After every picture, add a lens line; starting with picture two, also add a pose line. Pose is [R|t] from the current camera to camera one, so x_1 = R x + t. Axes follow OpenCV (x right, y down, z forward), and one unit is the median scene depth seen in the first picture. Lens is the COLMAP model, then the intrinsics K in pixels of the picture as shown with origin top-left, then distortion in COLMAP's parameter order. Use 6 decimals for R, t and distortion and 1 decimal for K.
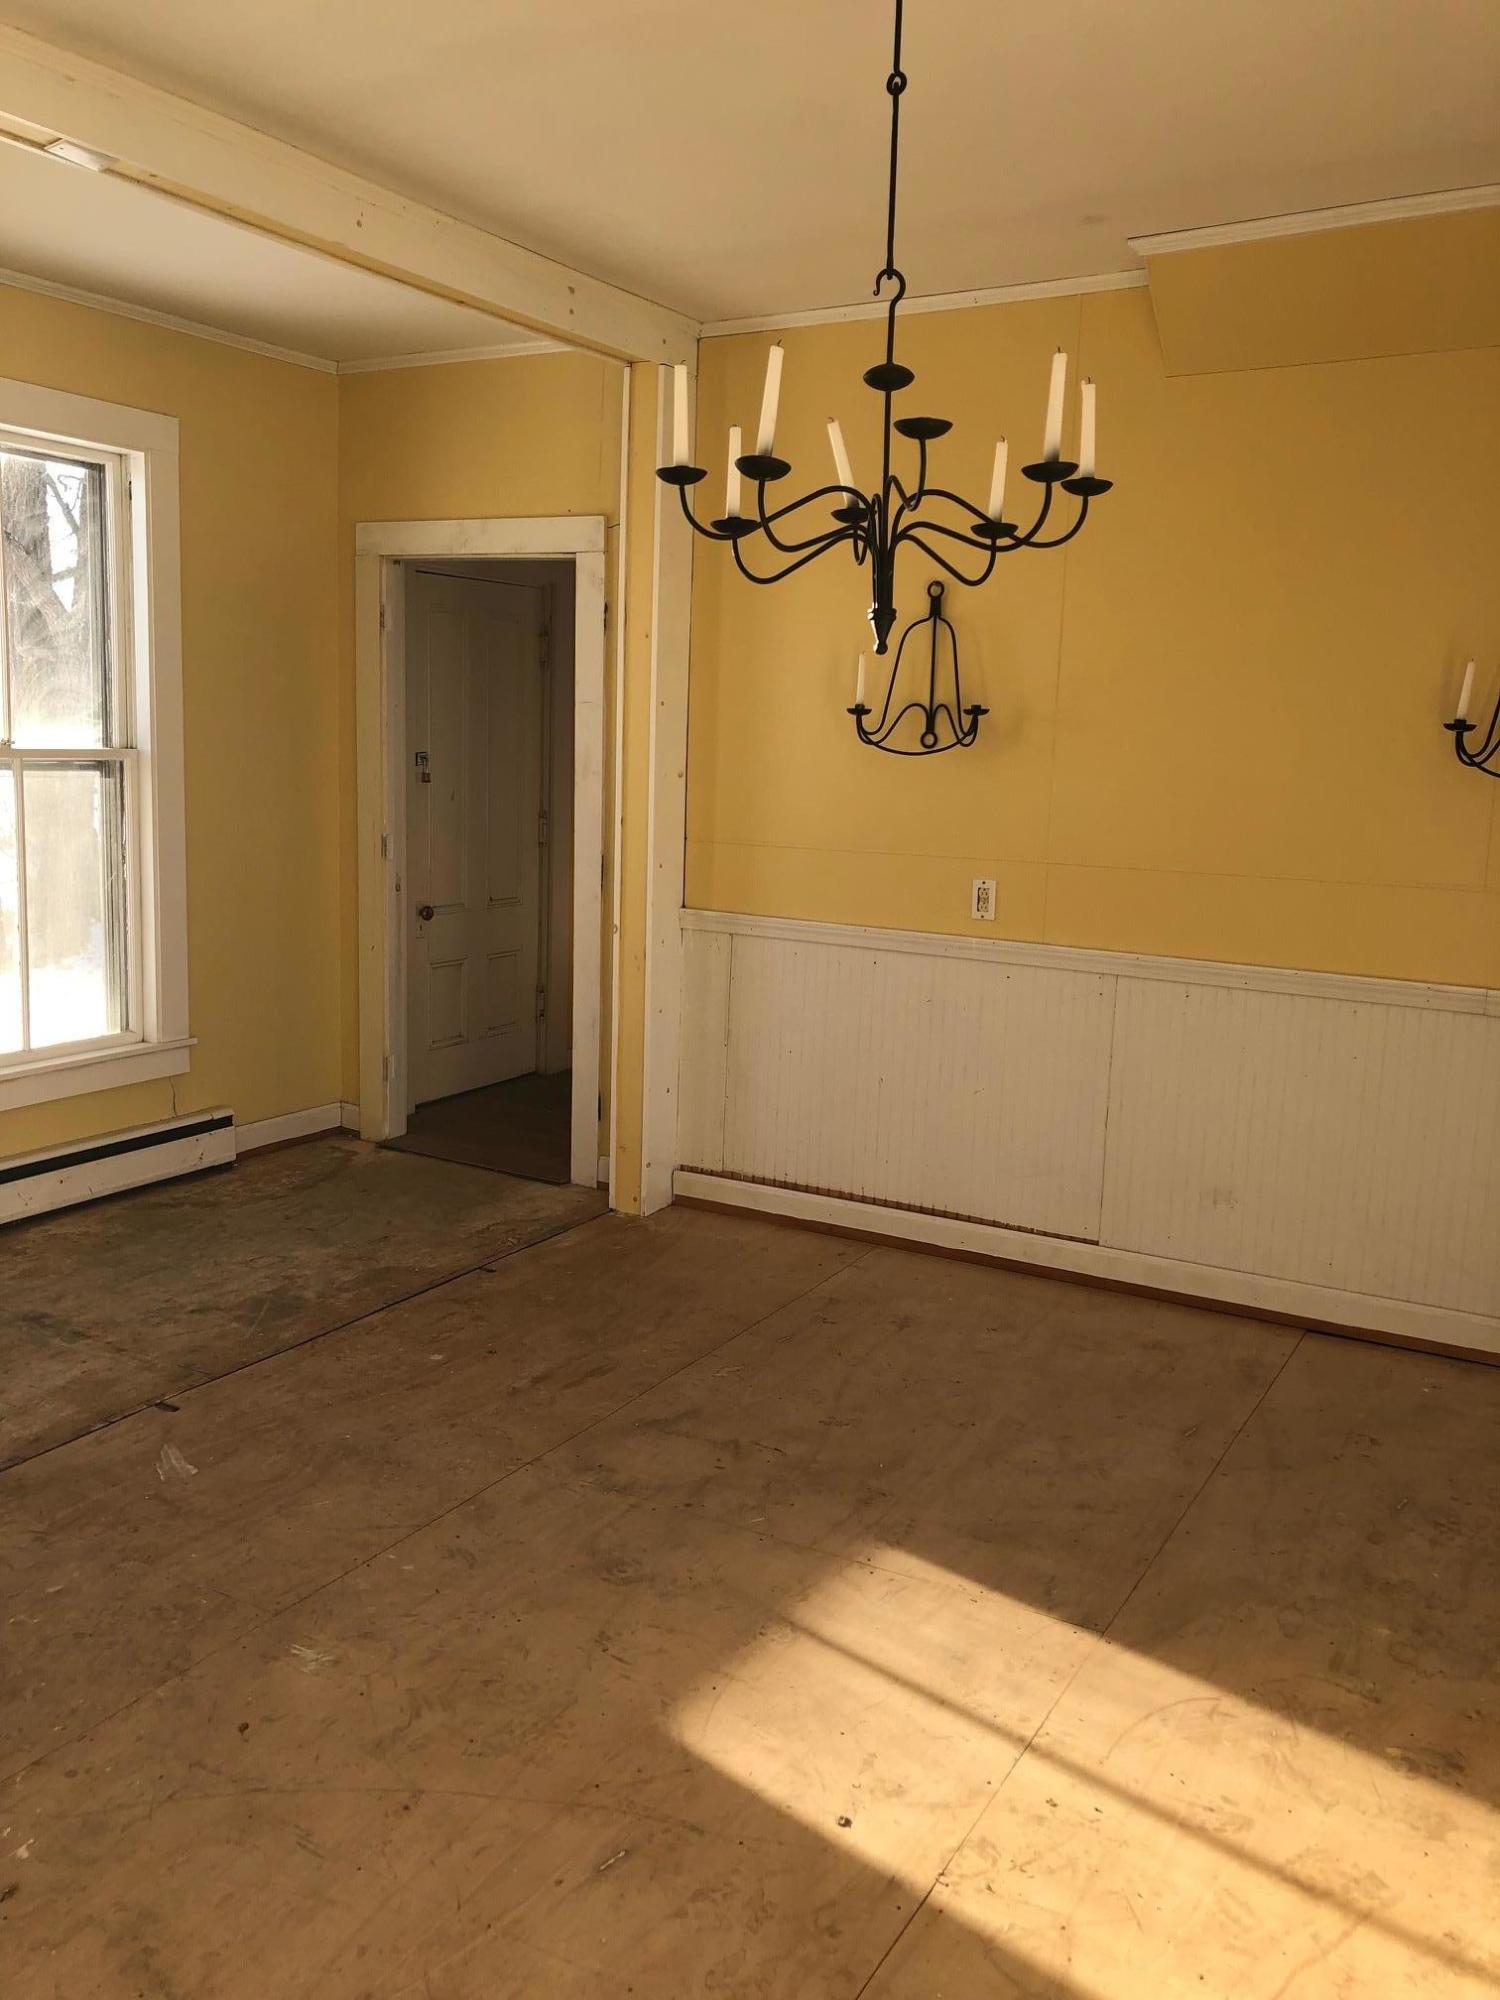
lens RADIAL K [[1644.3, 0, 748.8], [0, 1644.3, 996.8], [0, 0, 1]] dist [-0.000309, -0.000316]
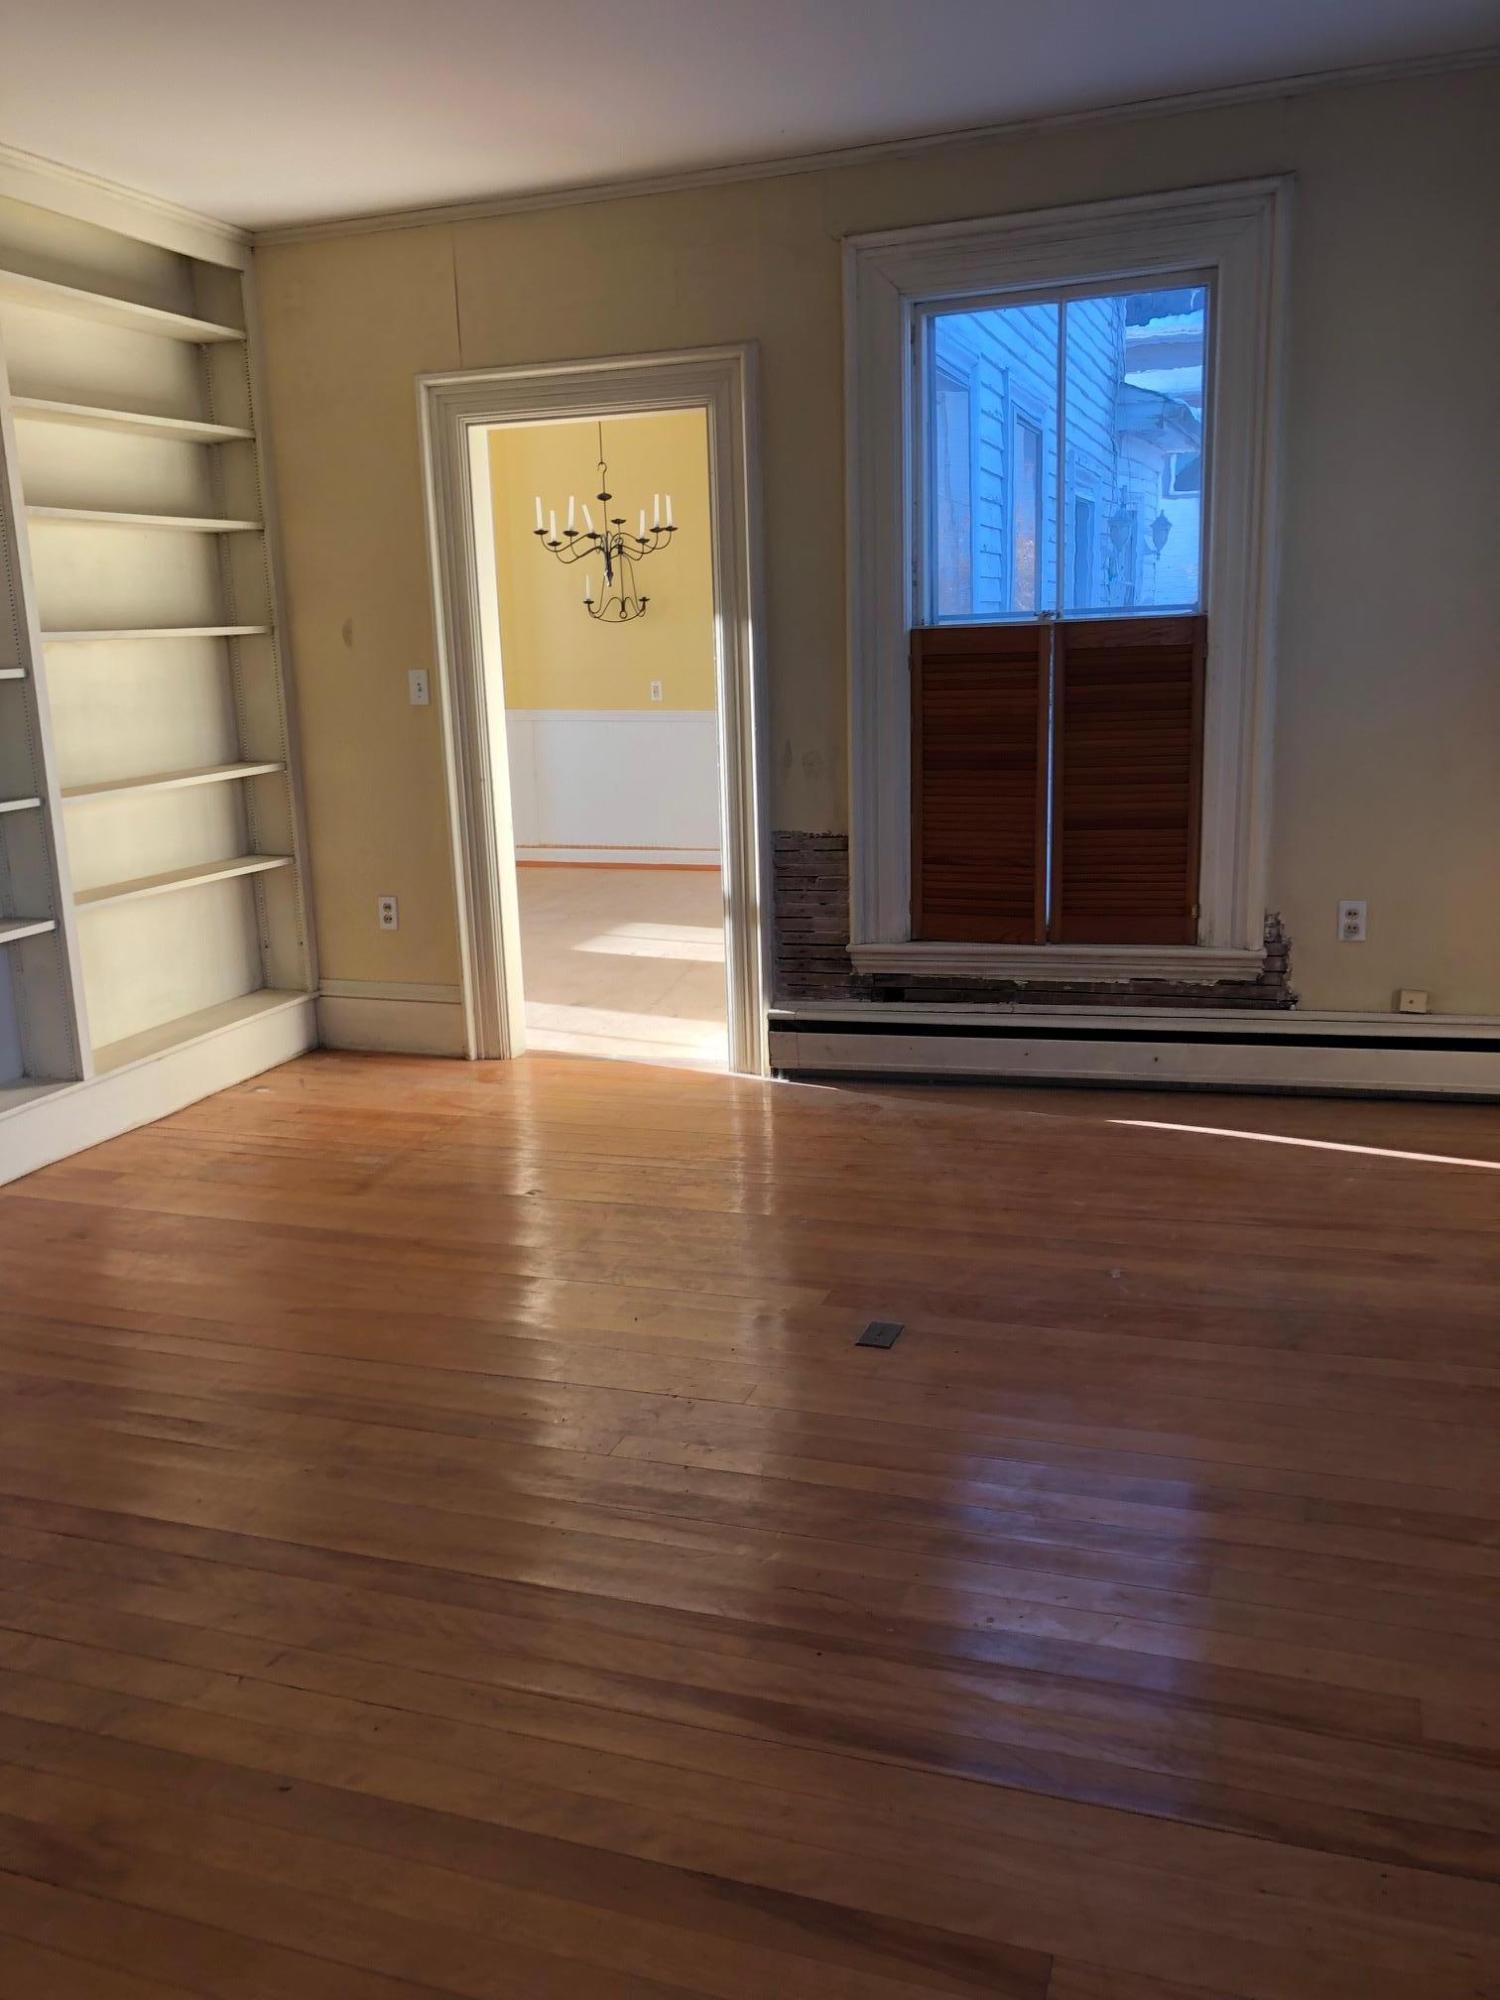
lens RADIAL K [[1644.3, 0, 747.3], [0, 1644.3, 1000.7], [0, 0, 1]] dist [-0.000309, -0.000316]
pose [[0.980245, -0.099938, 0.170681, -0.151600], [0.087171, 0.992916, 0.080743, 0.188389], [-0.177541, -0.064270, 0.982013, -1.190881]]
